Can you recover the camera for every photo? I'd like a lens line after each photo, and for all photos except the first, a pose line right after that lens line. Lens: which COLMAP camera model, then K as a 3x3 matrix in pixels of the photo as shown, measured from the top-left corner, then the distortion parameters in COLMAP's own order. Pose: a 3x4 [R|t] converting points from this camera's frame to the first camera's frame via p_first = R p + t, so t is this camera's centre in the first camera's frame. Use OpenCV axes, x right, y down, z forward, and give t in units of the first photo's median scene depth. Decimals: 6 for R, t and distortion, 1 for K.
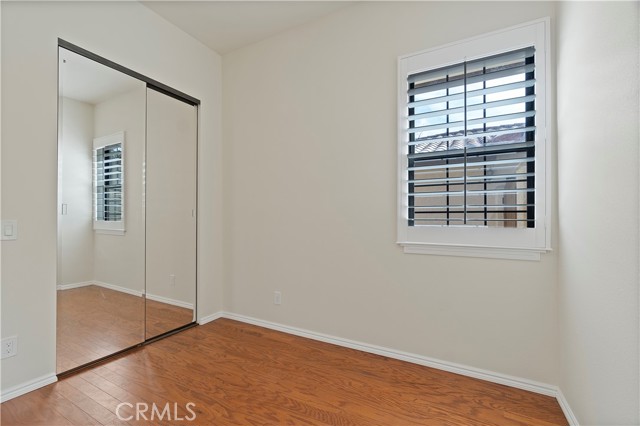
lens RADIAL K [[279.0, 0, 319.4], [0, 279.0, 213.2], [0, 0, 1]] dist [0.001981, 0.001764]
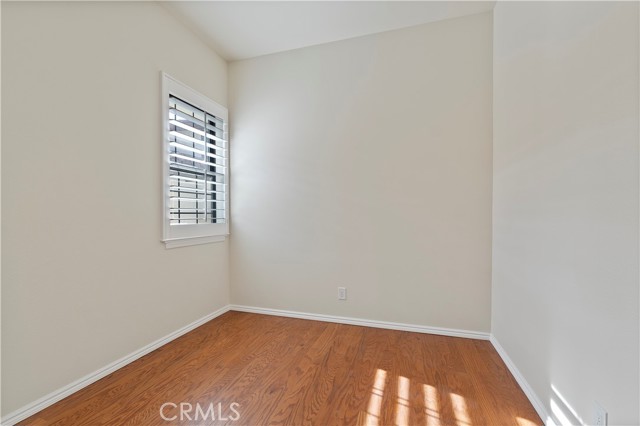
lens RADIAL K [[279.0, 0, 319.8], [0, 279.0, 214.1], [0, 0, 1]] dist [0.001981, 0.001764]
pose [[-0.178511, 0.002762, 0.983934, -1.005340], [-0.012676, 0.999907, -0.005107, -0.001235], [-0.983856, -0.013384, -0.178460, 0.644314]]
